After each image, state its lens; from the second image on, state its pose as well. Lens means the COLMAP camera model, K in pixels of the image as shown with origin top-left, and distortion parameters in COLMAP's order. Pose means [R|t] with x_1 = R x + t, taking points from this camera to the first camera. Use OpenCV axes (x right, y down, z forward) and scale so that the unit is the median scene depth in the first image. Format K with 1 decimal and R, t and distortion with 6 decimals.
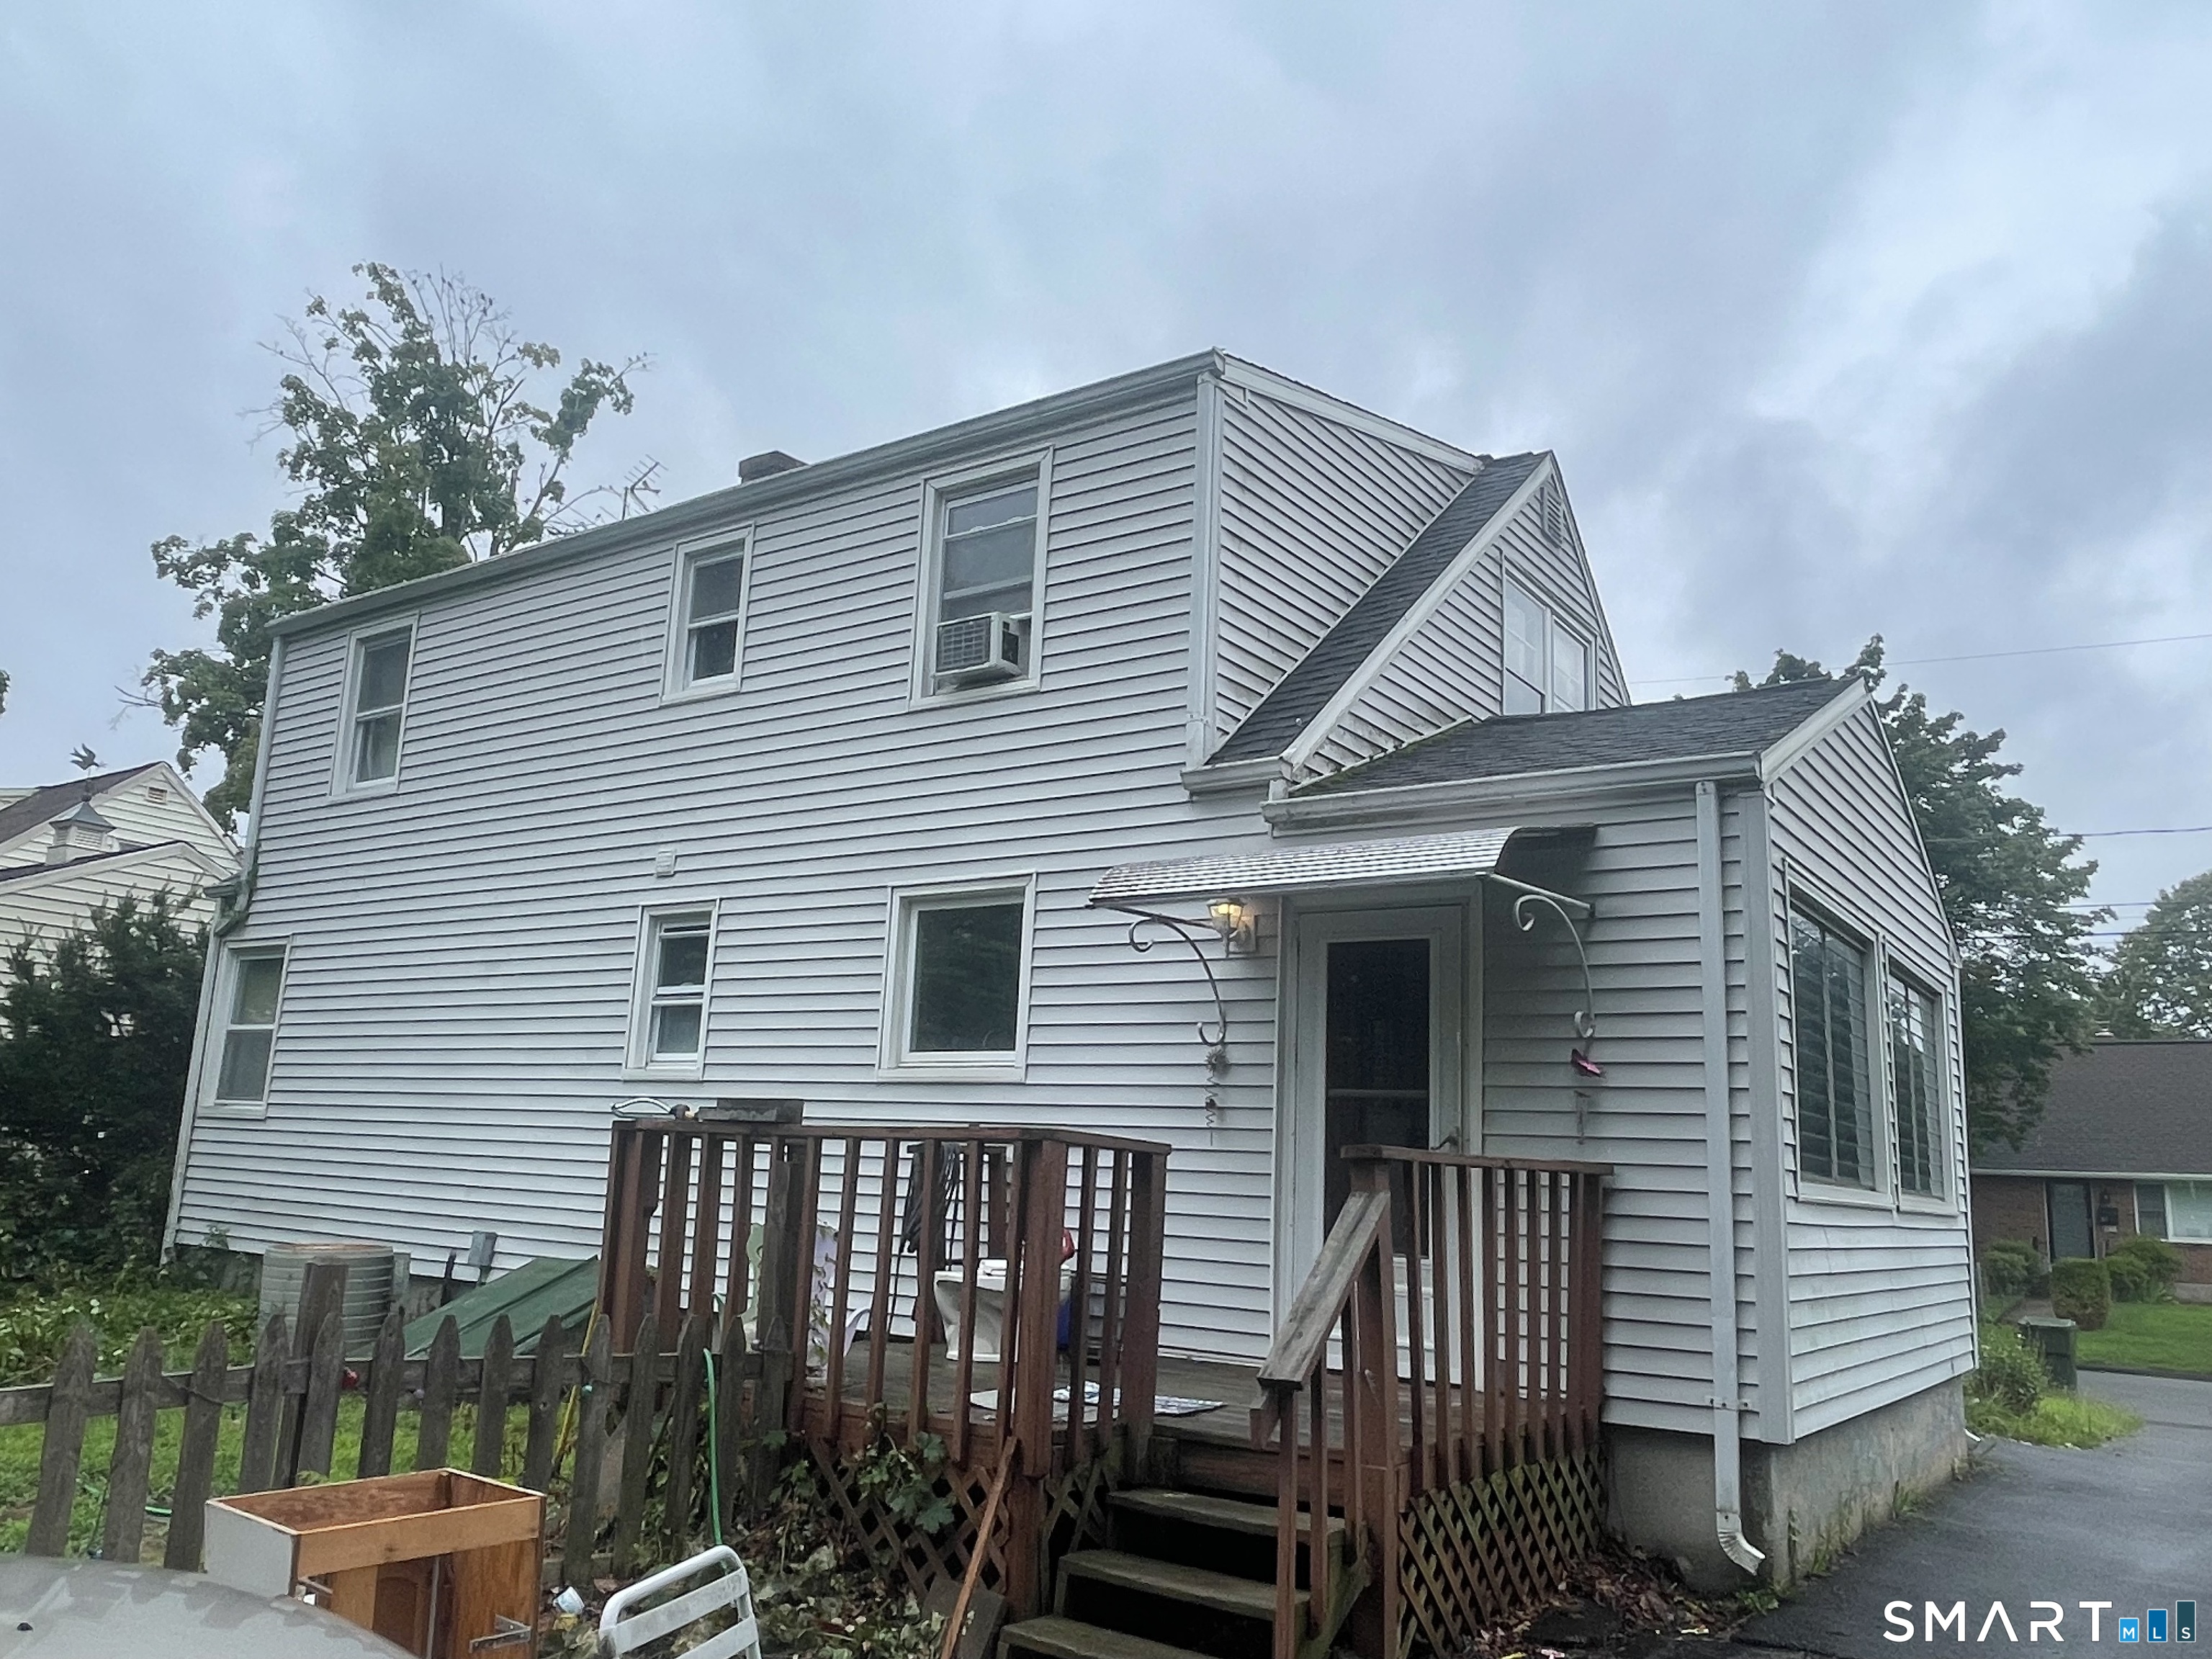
lens RADIAL K [[1668.5, 0, 1104.1], [0, 1668.5, 829.8], [0, 0, 1]] dist [0.006855, -0.004878]
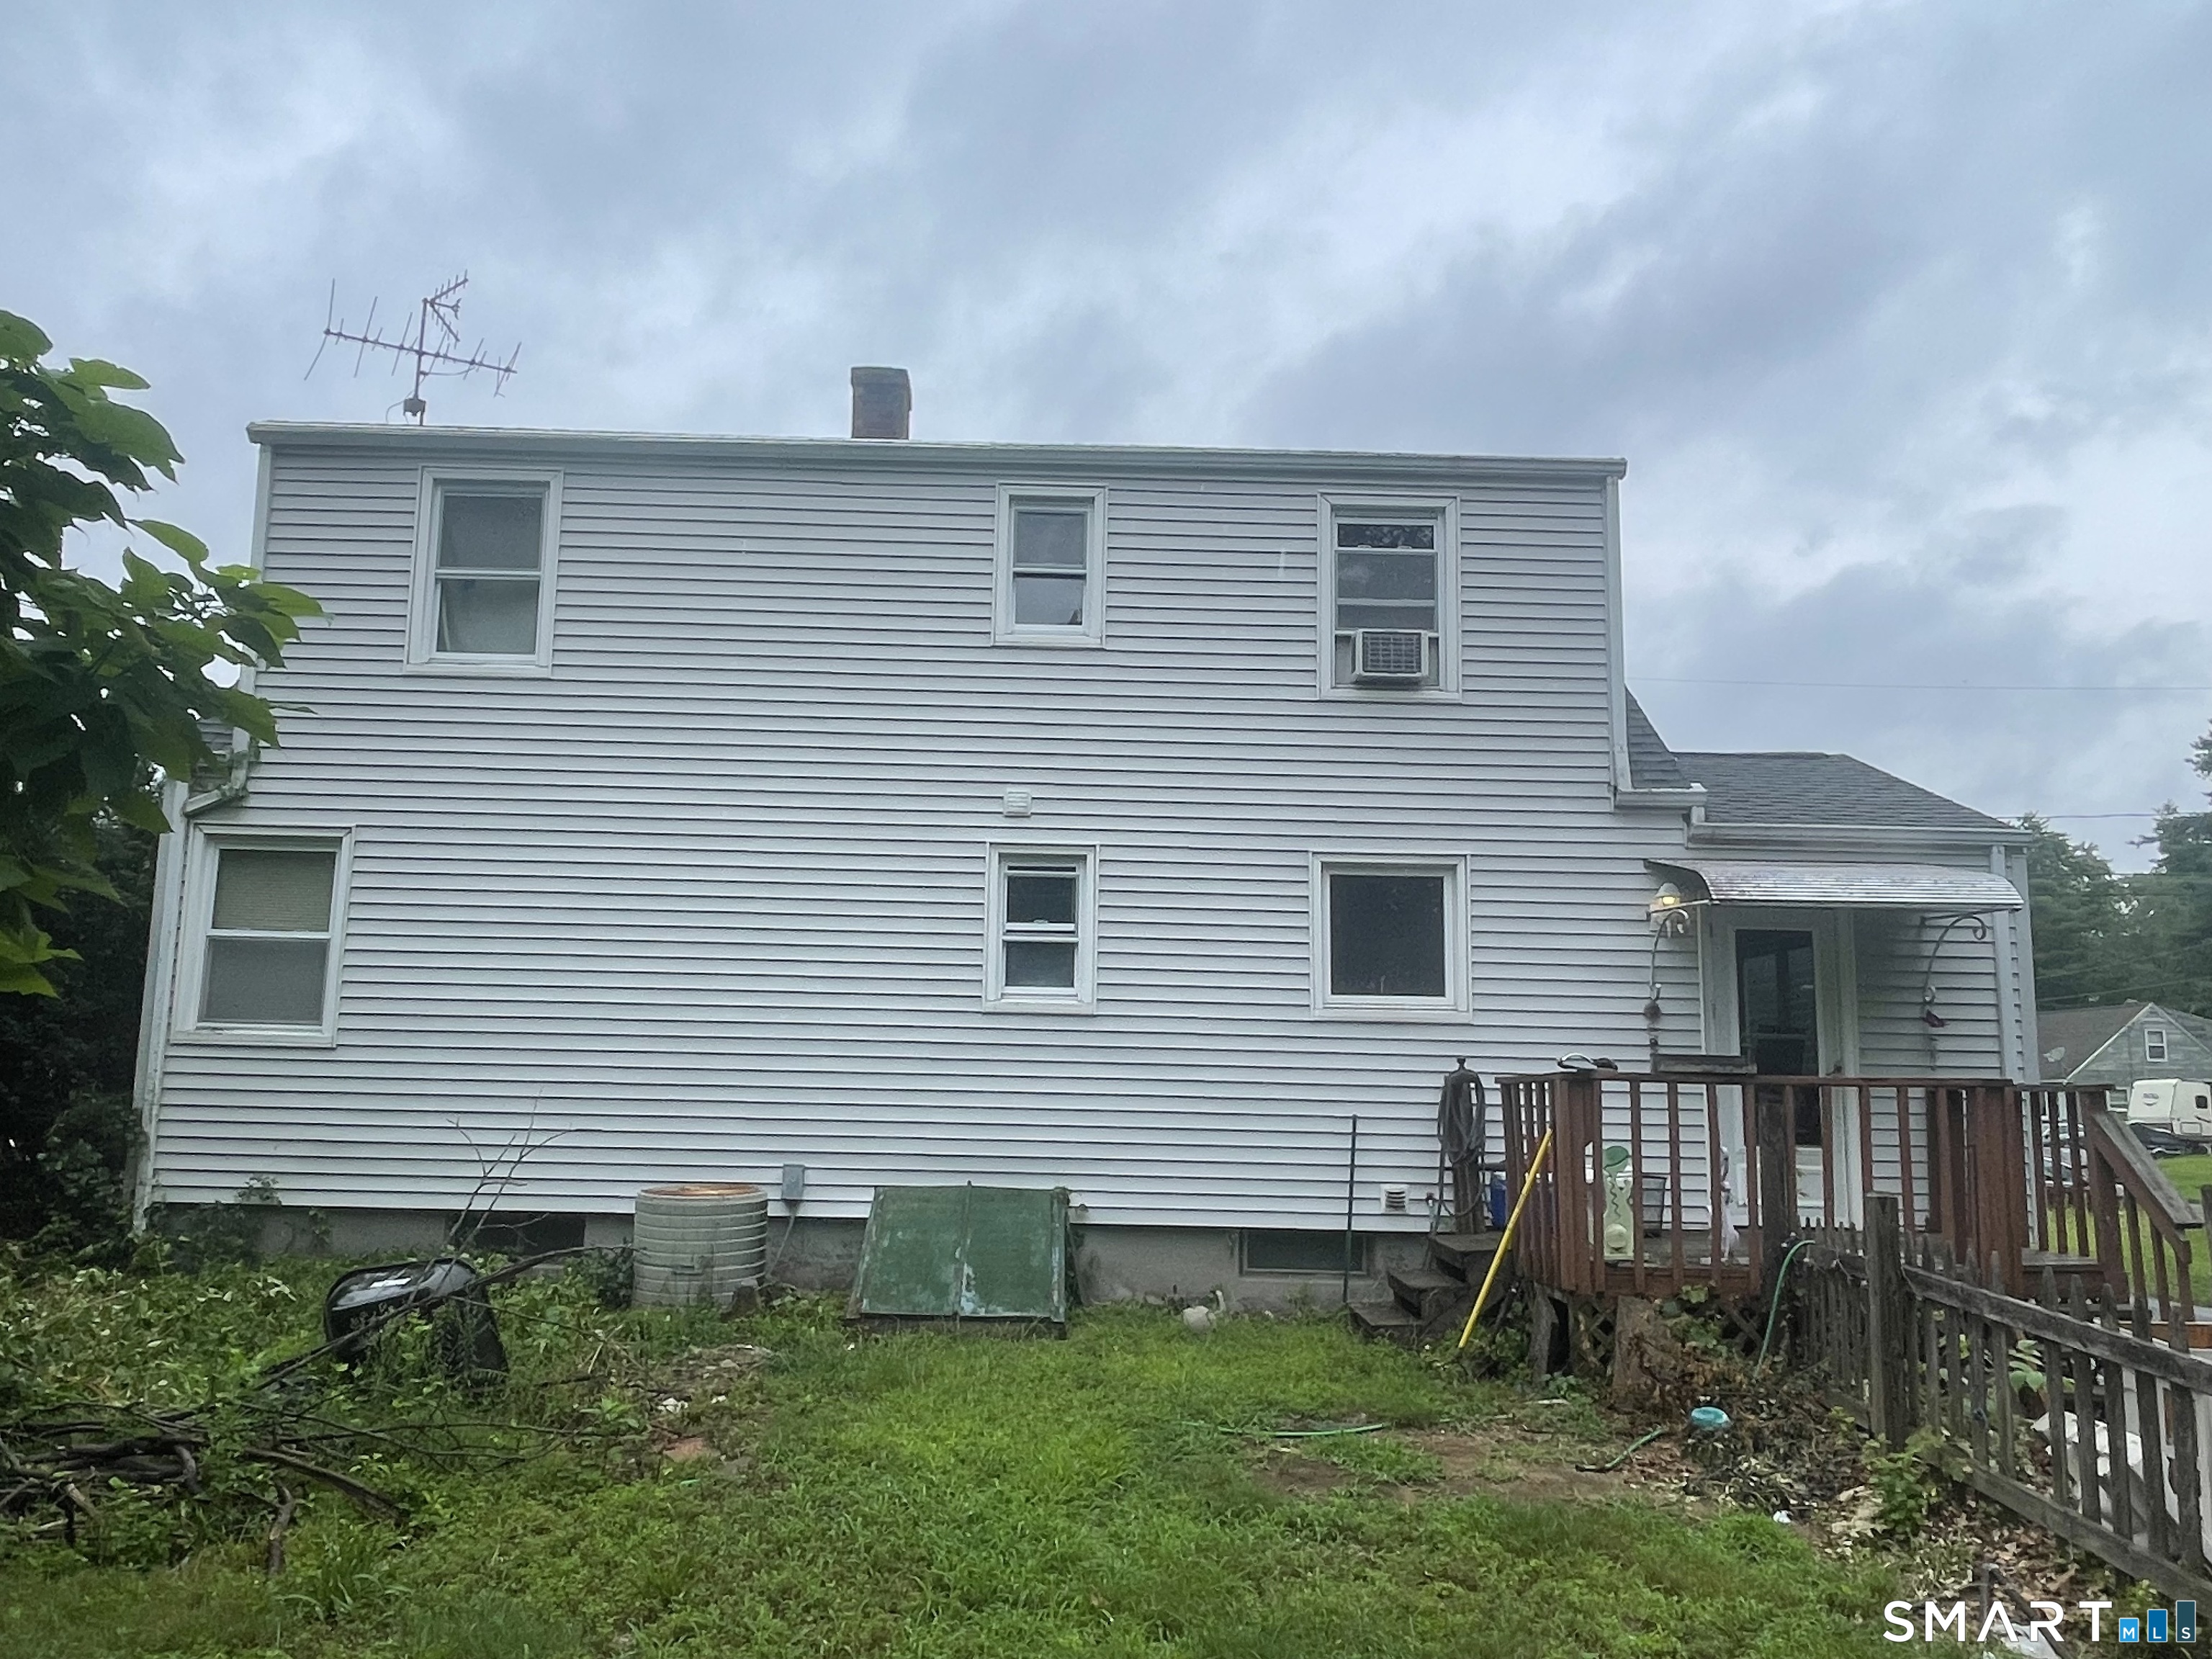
lens RADIAL K [[1668.5, 0, 1103.2], [0, 1668.5, 834.0], [0, 0, 1]] dist [0.006855, -0.004878]
pose [[0.802292, 0.062162, 0.593686, -0.845232], [-0.107039, 0.993424, 0.040633, -0.008686], [-0.587257, -0.096147, 0.803670, 0.143095]]
